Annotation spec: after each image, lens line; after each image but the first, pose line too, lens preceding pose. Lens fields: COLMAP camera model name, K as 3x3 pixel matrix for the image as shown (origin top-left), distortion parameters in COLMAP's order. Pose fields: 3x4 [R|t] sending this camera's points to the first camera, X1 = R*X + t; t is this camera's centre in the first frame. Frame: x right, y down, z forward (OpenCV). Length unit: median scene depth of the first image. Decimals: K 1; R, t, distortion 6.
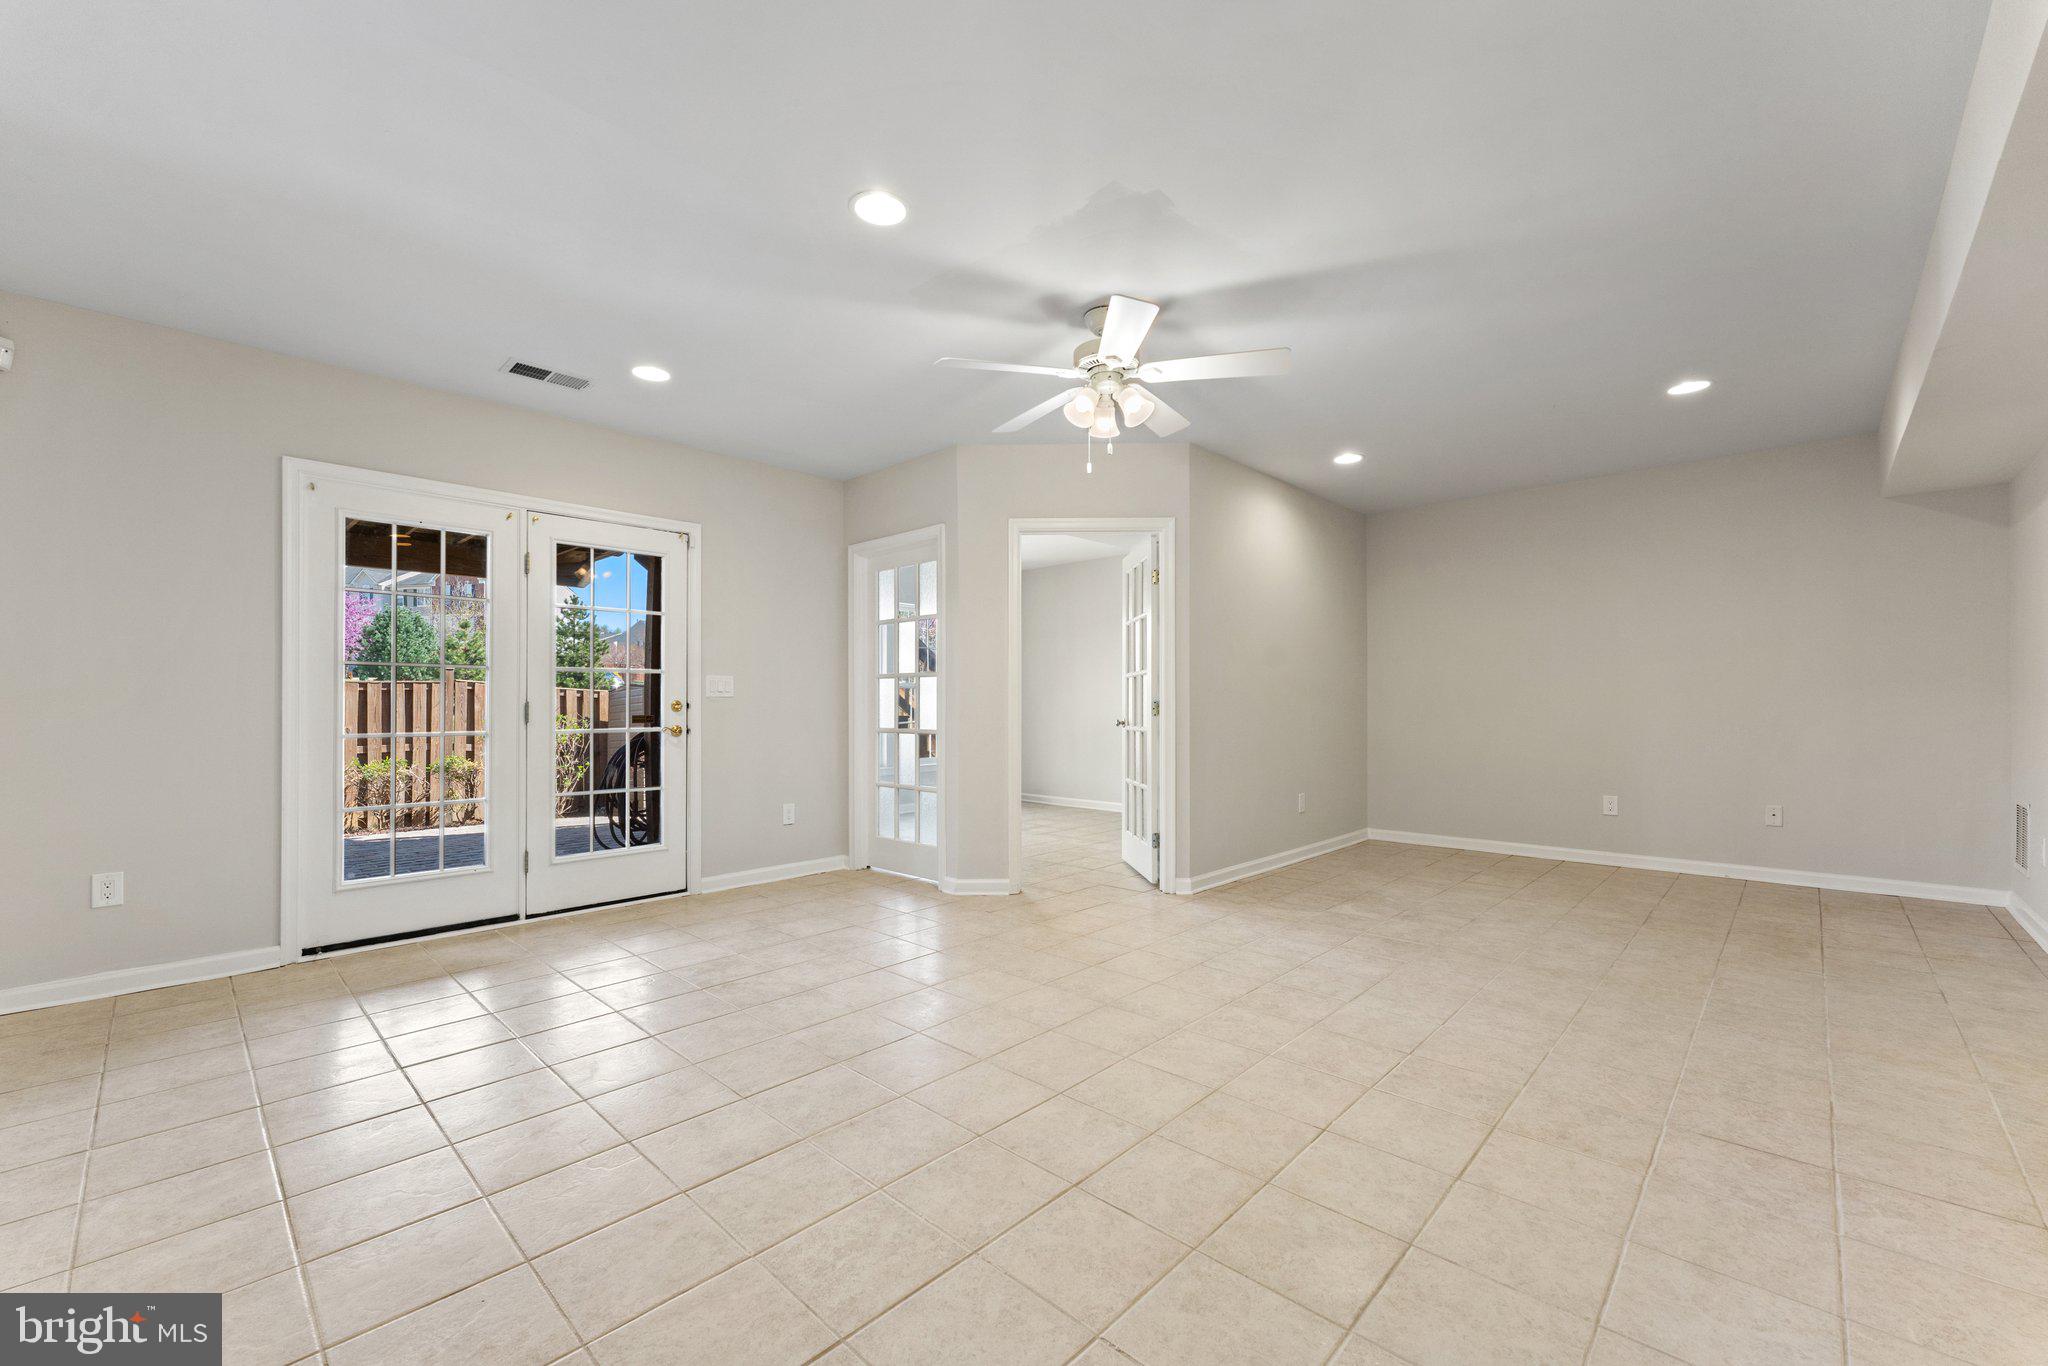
lens RADIAL K [[814.4, 0, 1024.0], [0, 814.4, 683.0], [0, 0, 1]] dist [-0.001430, -0.000365]
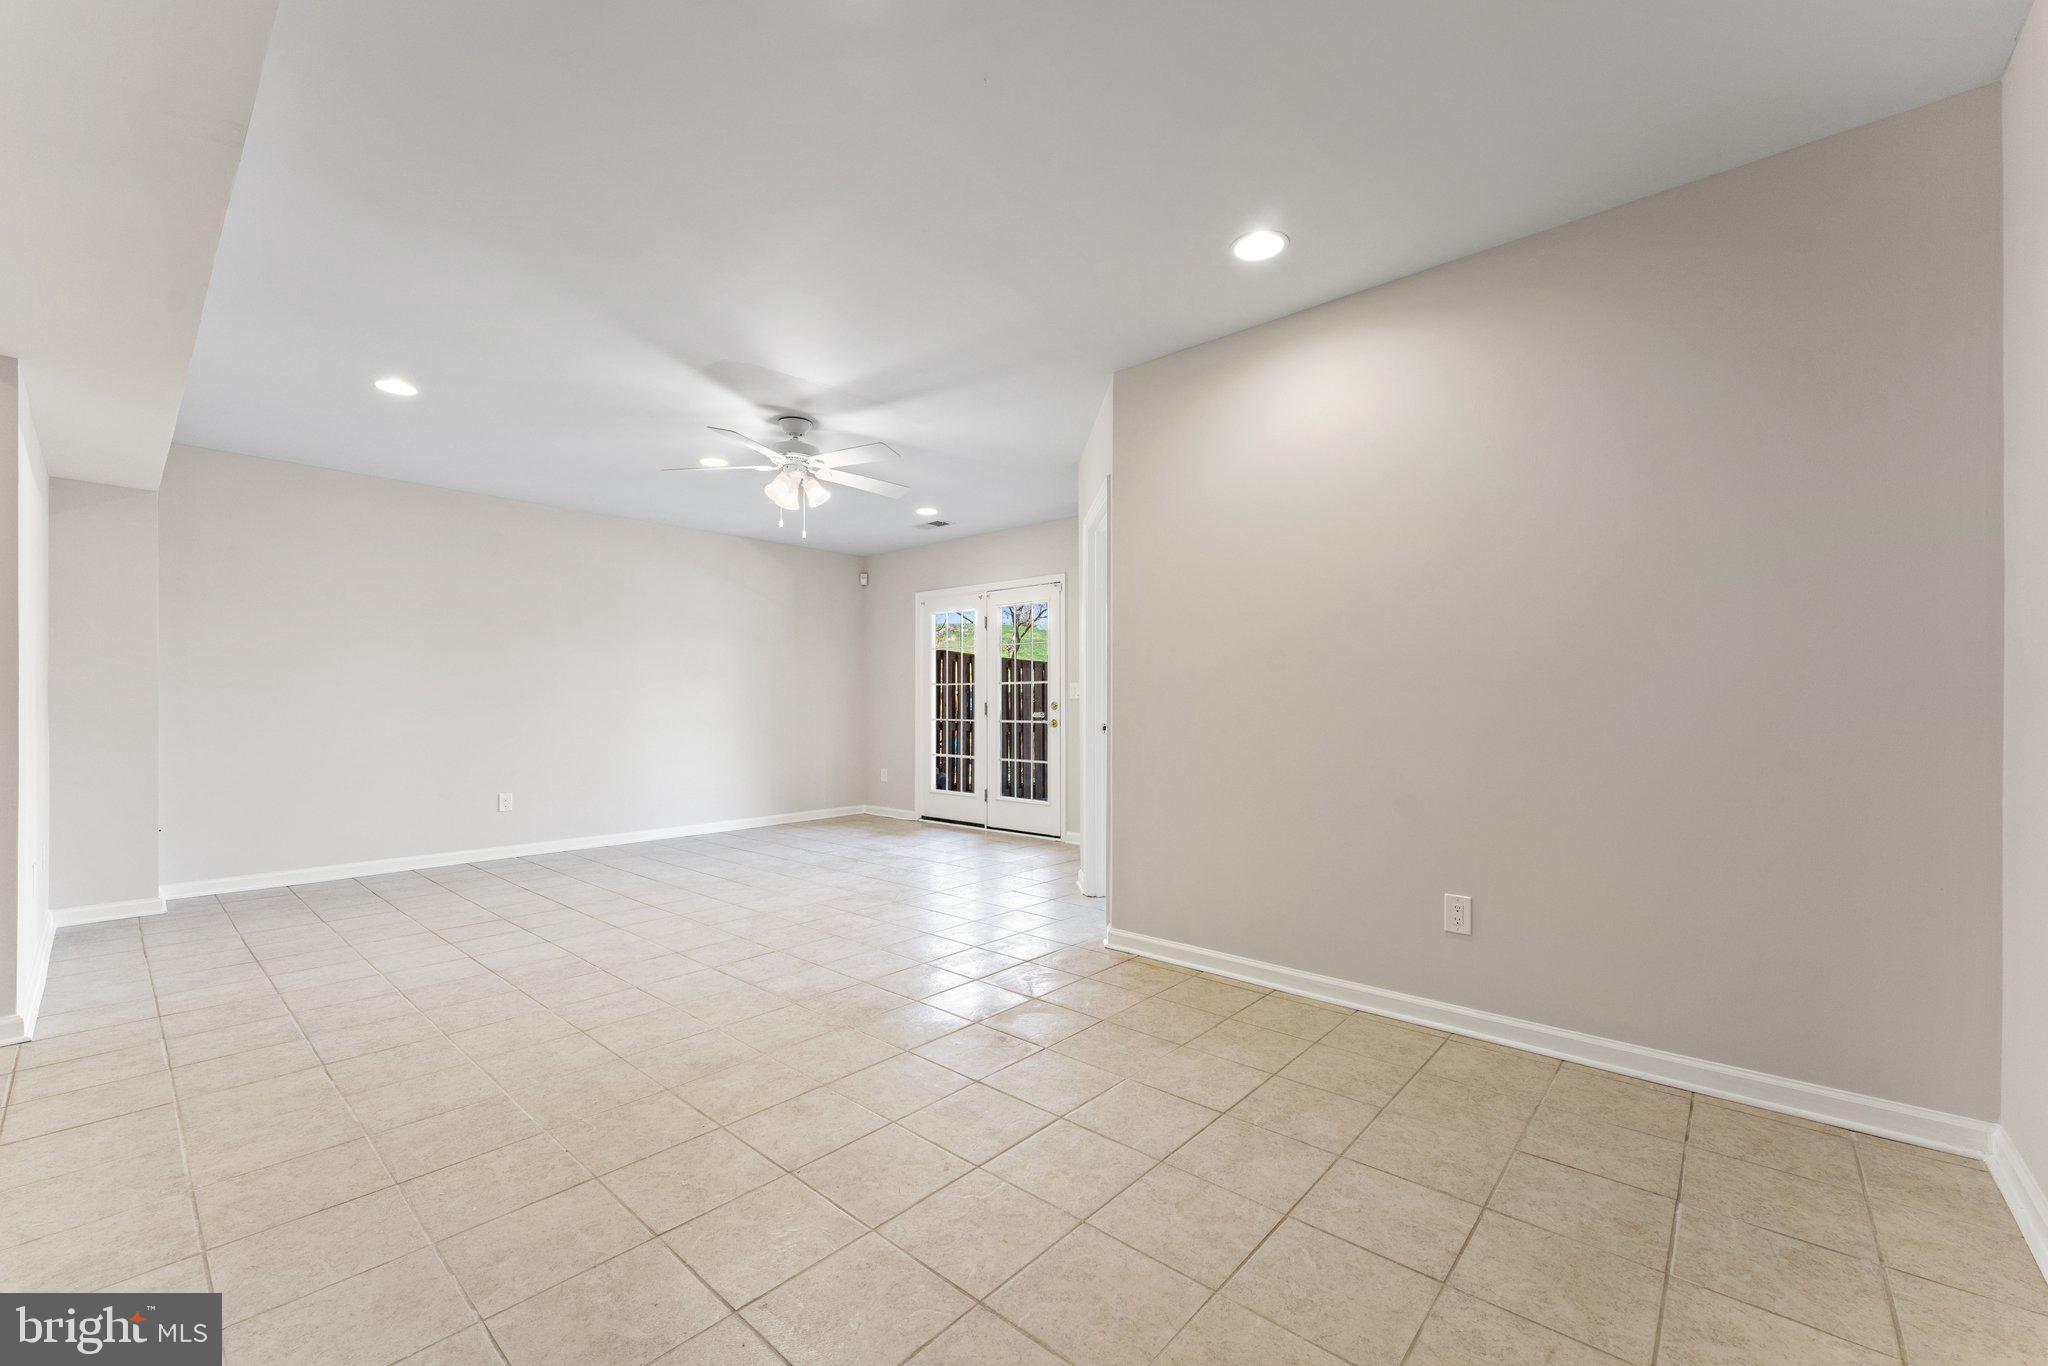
lens RADIAL K [[822.3, 0, 1025.1], [0, 822.3, 694.8], [0, 0, 1]] dist [0.001923, -0.000003]
pose [[0.040339, -0.006412, -0.999165, 1.108637], [0.027467, 0.999609, -0.005306, 0.016845], [0.998808, -0.027230, 0.040499, 0.985431]]
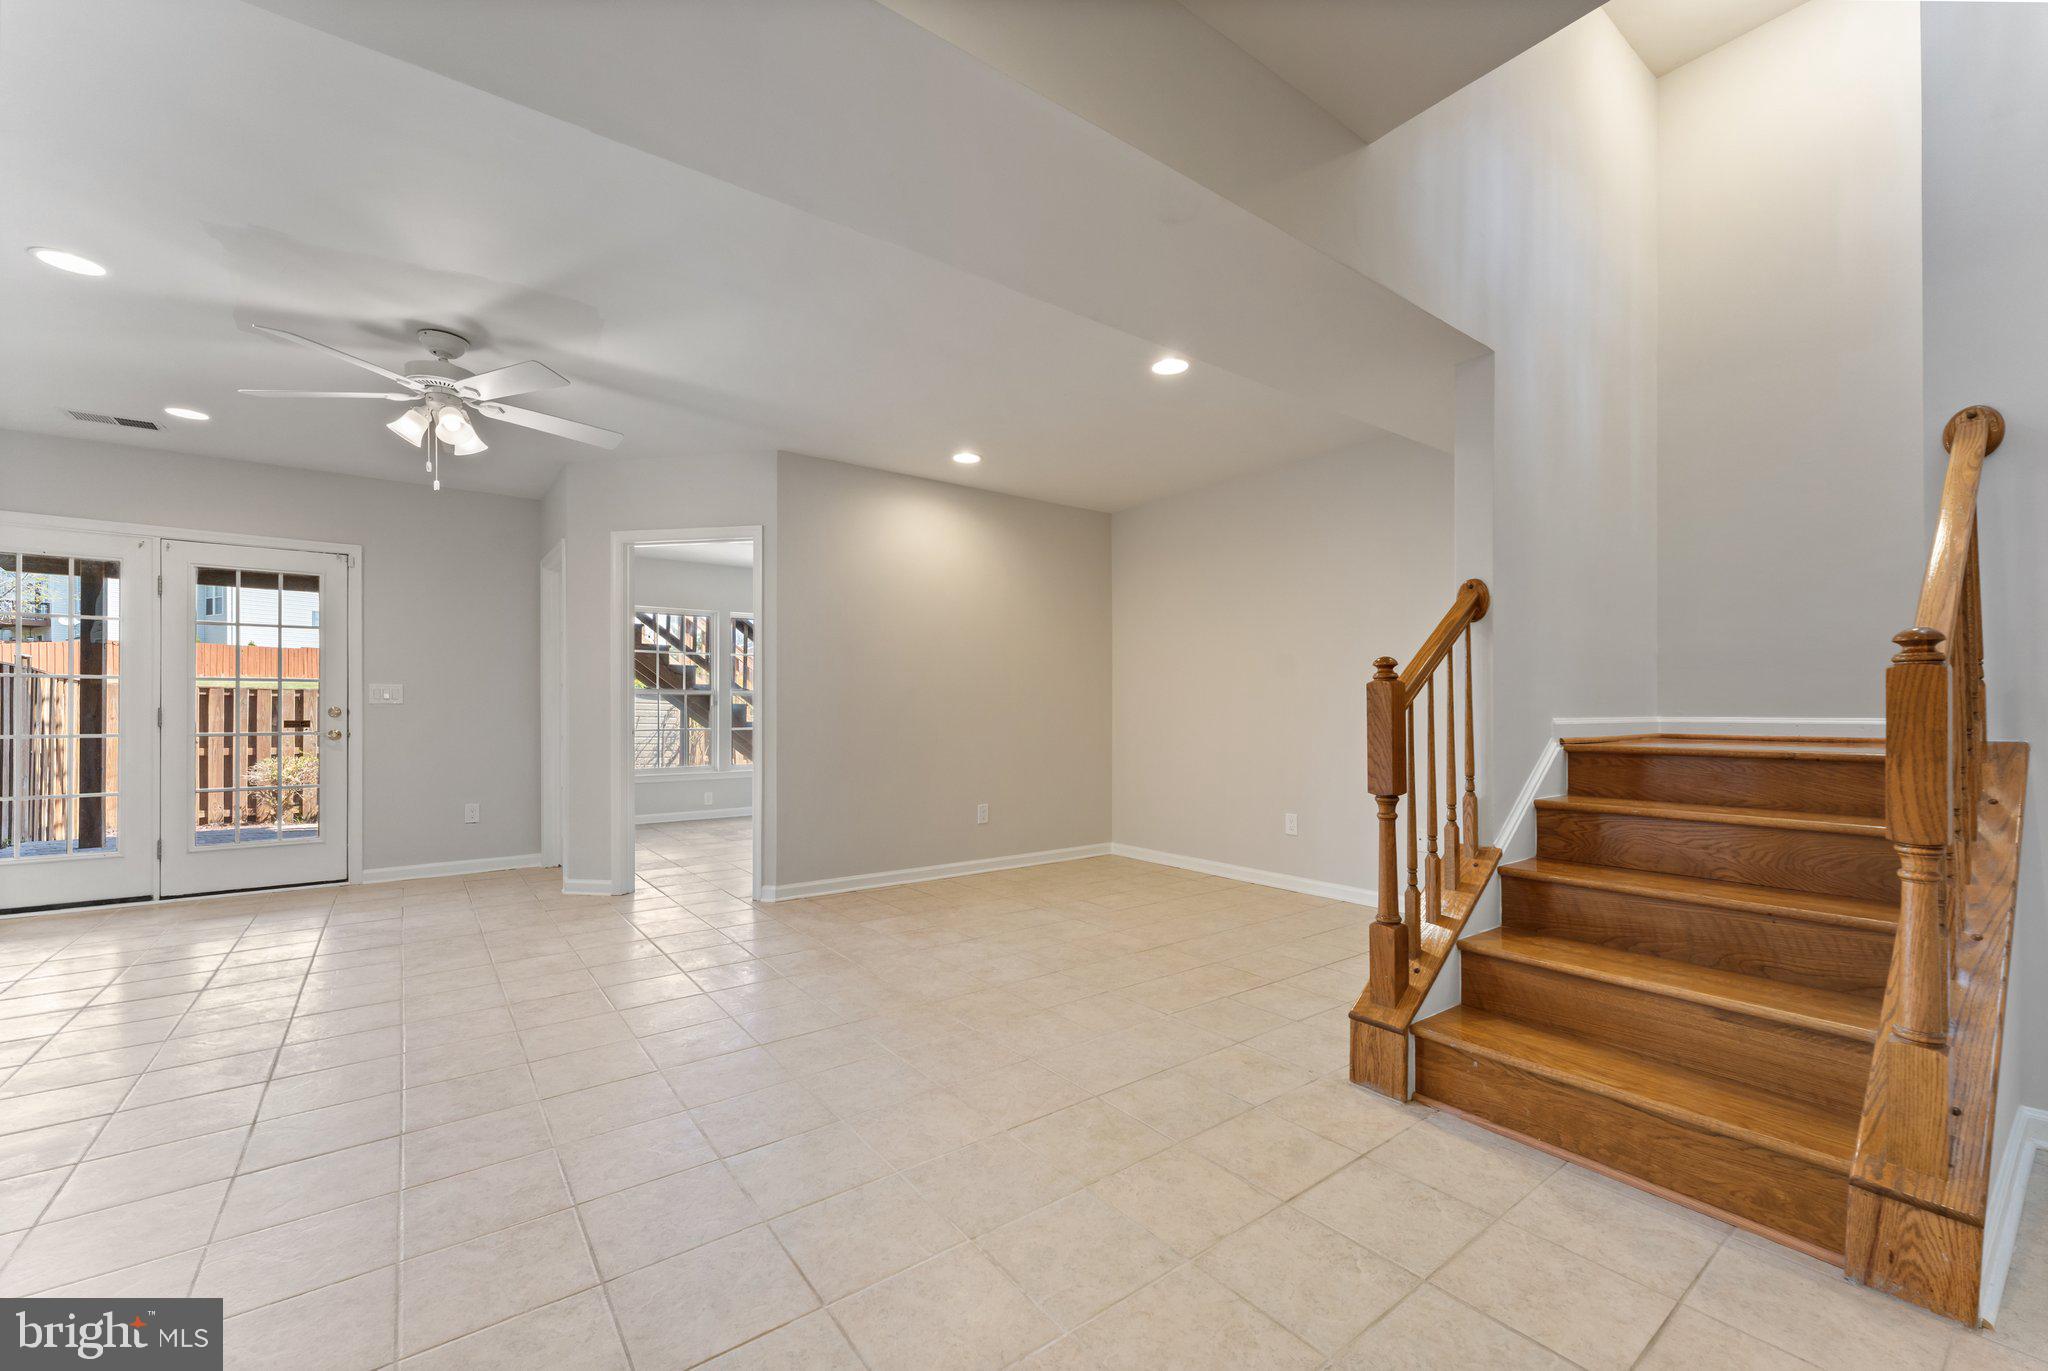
lens RADIAL K [[822.3, 0, 1025.1], [0, 822.3, 697.3], [0, 0, 1]] dist [0.001923, -0.000003]
pose [[0.987356, 0.000271, -0.158521, 0.740336], [0.001646, 0.999927, 0.011965, -0.004050], [0.158513, -0.012074, 0.987283, 0.058425]]
